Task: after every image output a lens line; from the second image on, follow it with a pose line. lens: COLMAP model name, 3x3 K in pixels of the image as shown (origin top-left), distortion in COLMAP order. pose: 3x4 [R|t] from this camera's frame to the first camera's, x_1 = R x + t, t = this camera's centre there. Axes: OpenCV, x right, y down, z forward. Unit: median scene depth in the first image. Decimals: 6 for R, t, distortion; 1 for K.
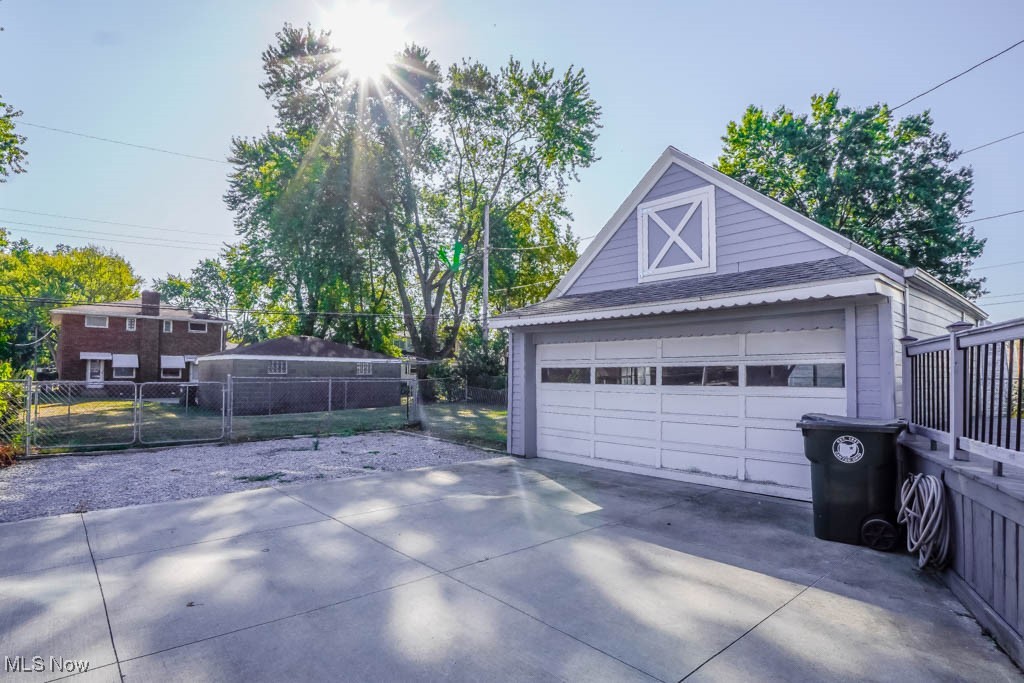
lens RADIAL K [[528.3, 0, 498.8], [0, 528.3, 367.6], [0, 0, 1]] dist [-0.032411, 0.000925]
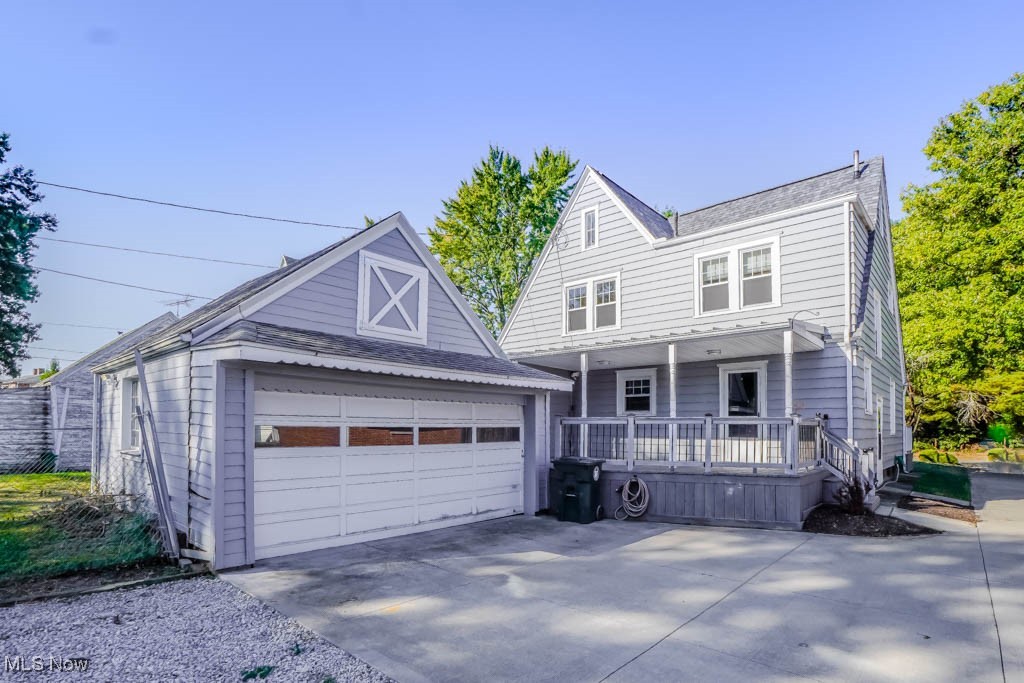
lens RADIAL K [[515.6, 0, 512.6], [0, 515.6, 416.4], [0, 0, 1]] dist [-0.020417, 0.000529]
pose [[-0.123311, 0.014969, 0.992255, -0.165780], [-0.023269, 0.999568, -0.017971, -0.001994], [-0.992095, -0.025305, -0.122910, 0.212639]]
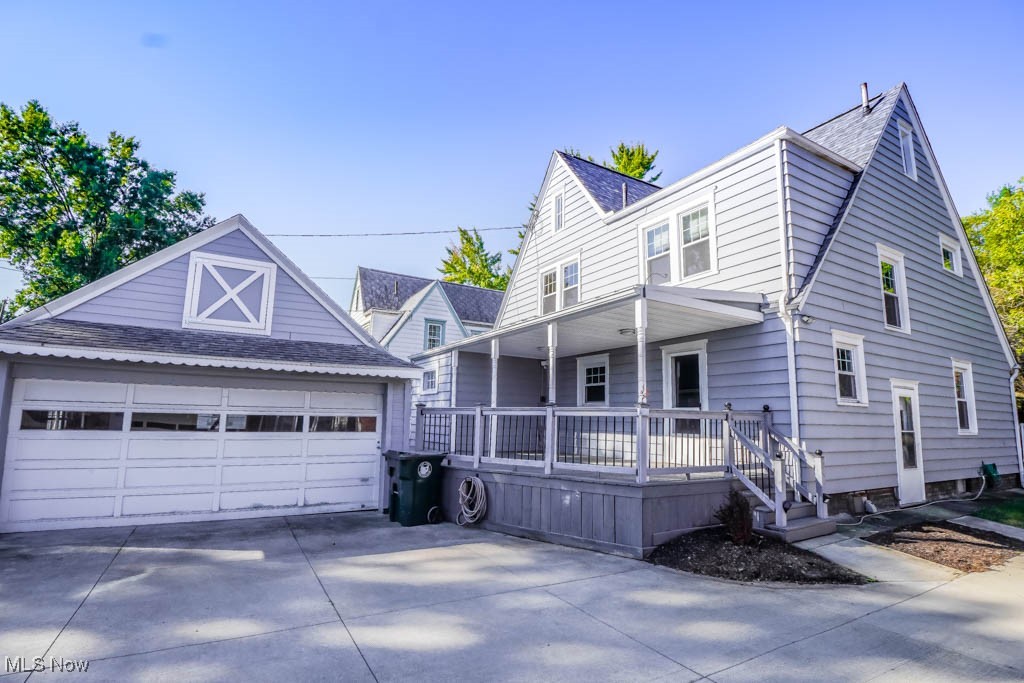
lens RADIAL K [[491.9, 0, 508.9], [0, 491.9, 352.6], [0, 0, 1]] dist [-0.027543, -0.001224]
pose [[0.190431, 0.127046, 0.973445, -0.128046], [-0.035101, 0.991838, -0.122580, -0.005664], [-0.981073, -0.010826, 0.193336, 0.055032]]
